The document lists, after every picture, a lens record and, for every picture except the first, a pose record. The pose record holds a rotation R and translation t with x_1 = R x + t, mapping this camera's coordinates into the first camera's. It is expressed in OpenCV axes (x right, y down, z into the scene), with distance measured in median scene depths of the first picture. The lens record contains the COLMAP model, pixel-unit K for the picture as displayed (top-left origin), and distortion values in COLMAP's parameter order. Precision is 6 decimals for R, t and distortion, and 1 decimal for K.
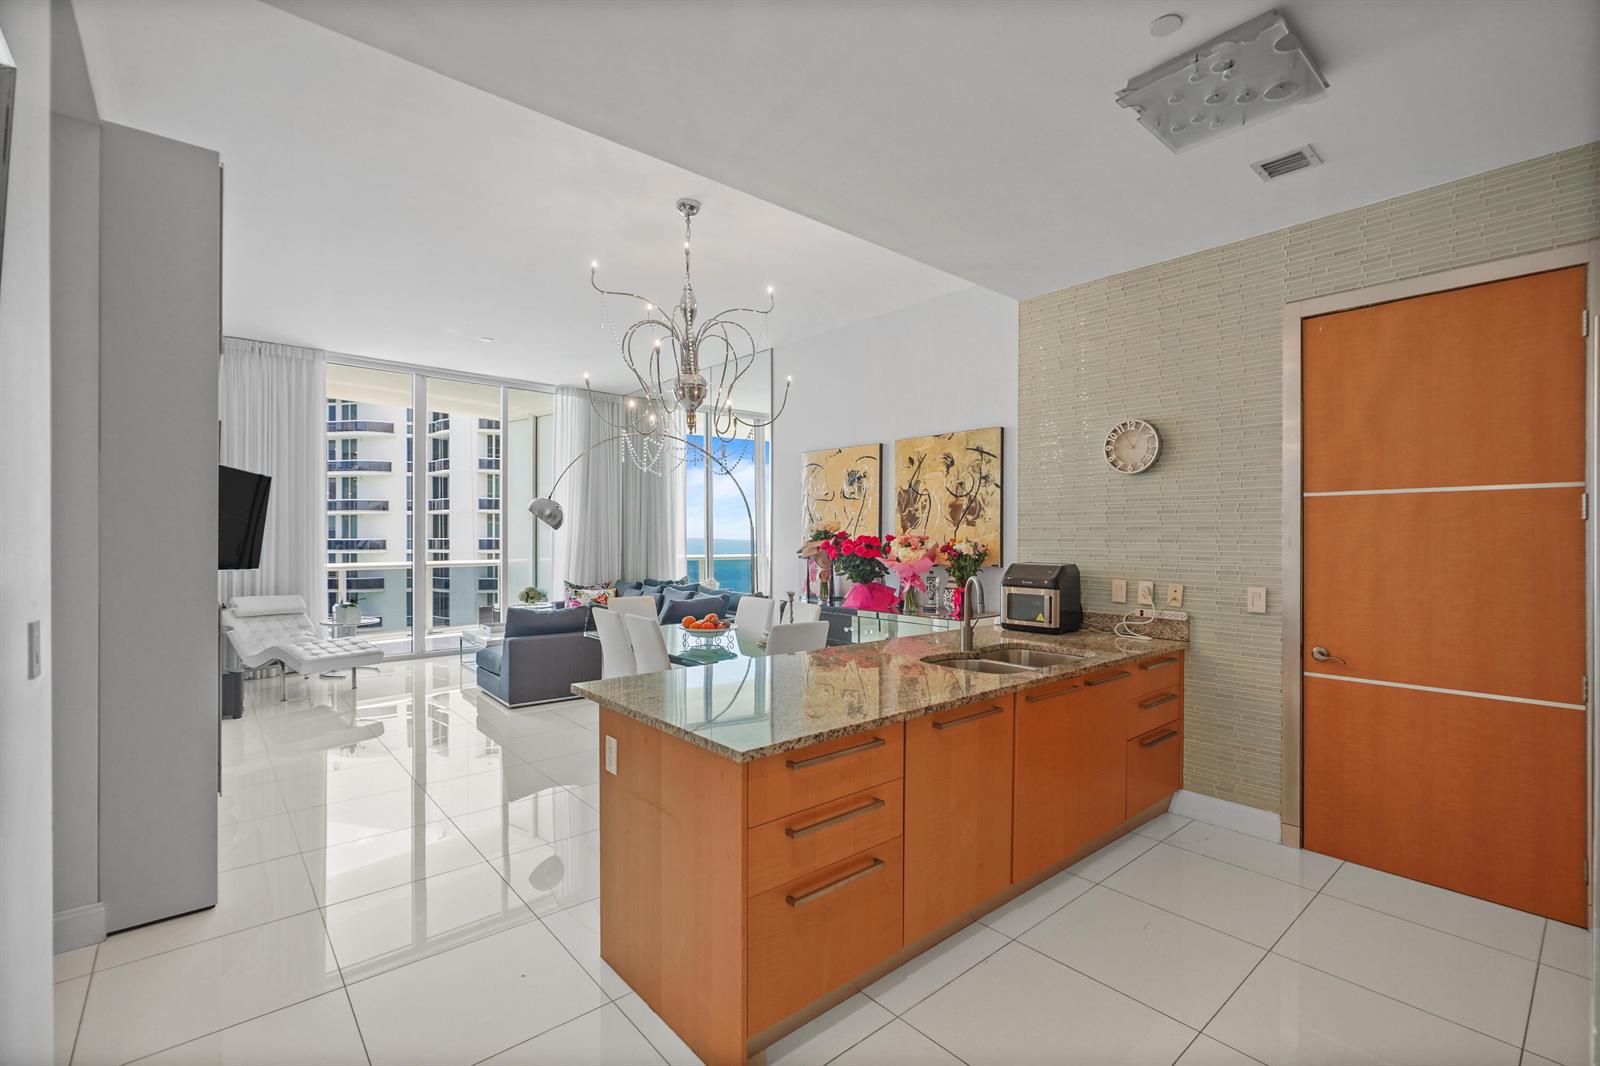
lens RADIAL K [[710.8, 0, 794.5], [0, 710.8, 530.2], [0, 0, 1]] dist [-0.003654, 0.000704]
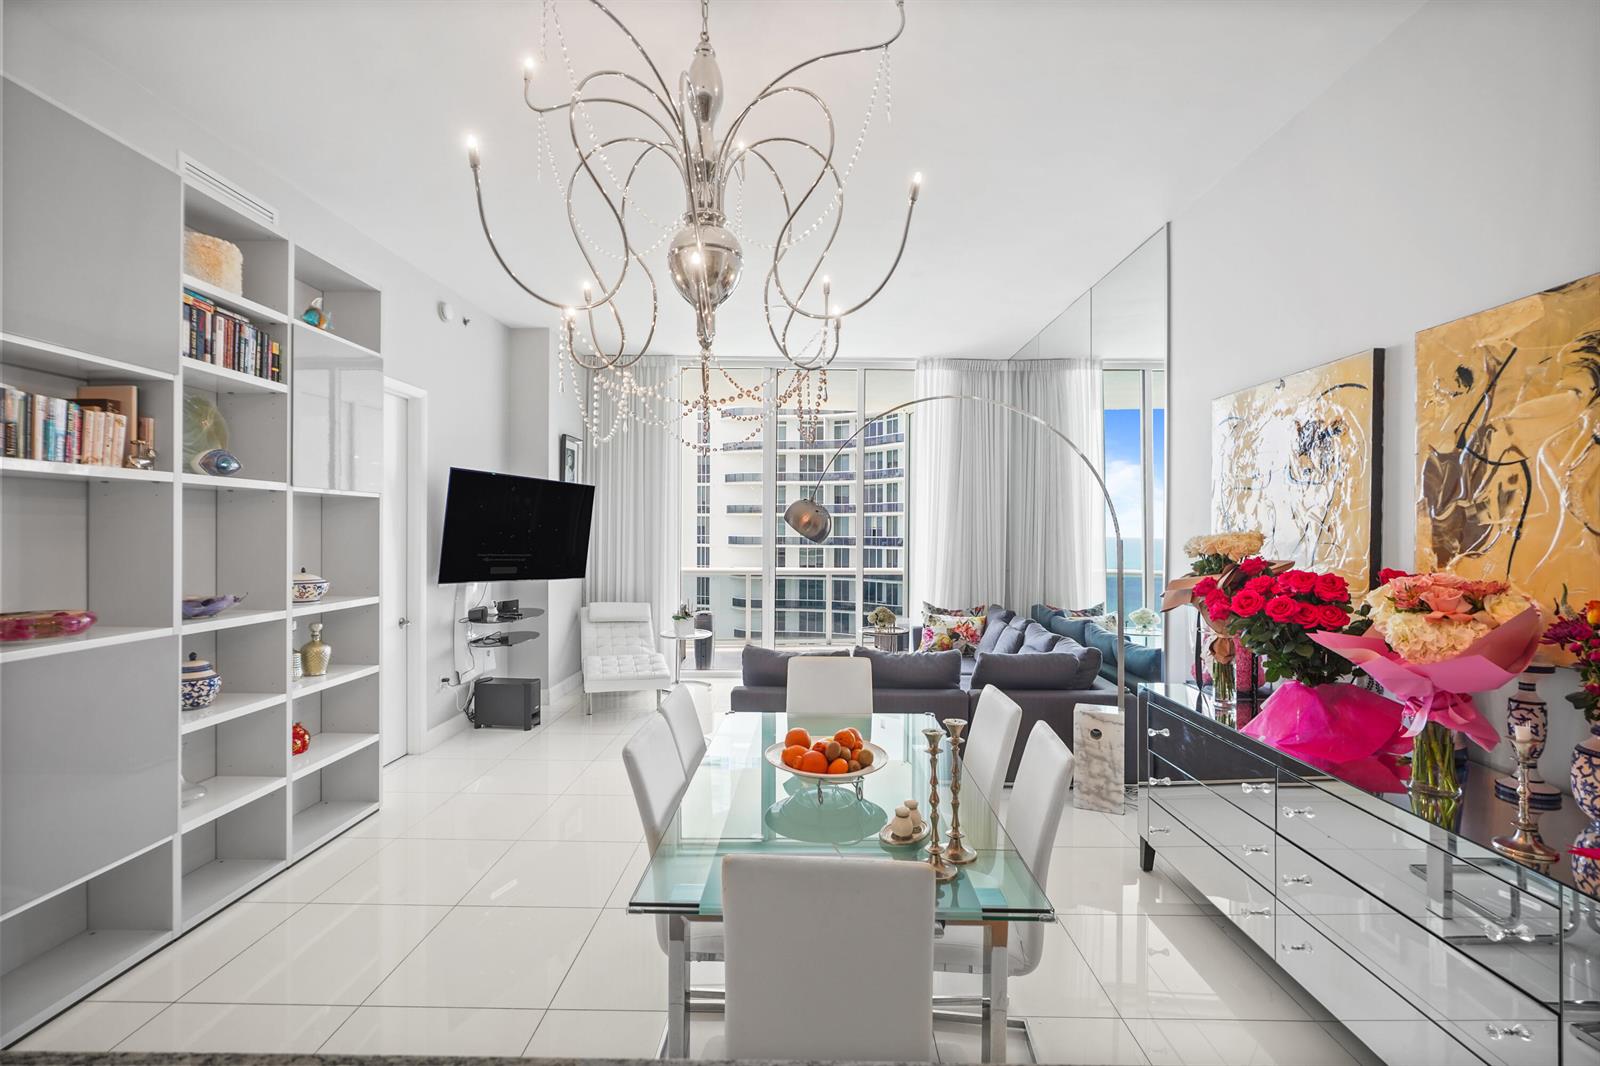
lens RADIAL K [[710.8, 0, 794.5], [0, 710.8, 530.2], [0, 0, 1]] dist [-0.003654, 0.000704]
pose [[0.756394, -0.000049, -0.654117, 0.153629], [0.001687, 0.999997, 0.001875, -0.018479], [0.654114, -0.002522, 0.756391, 0.523869]]
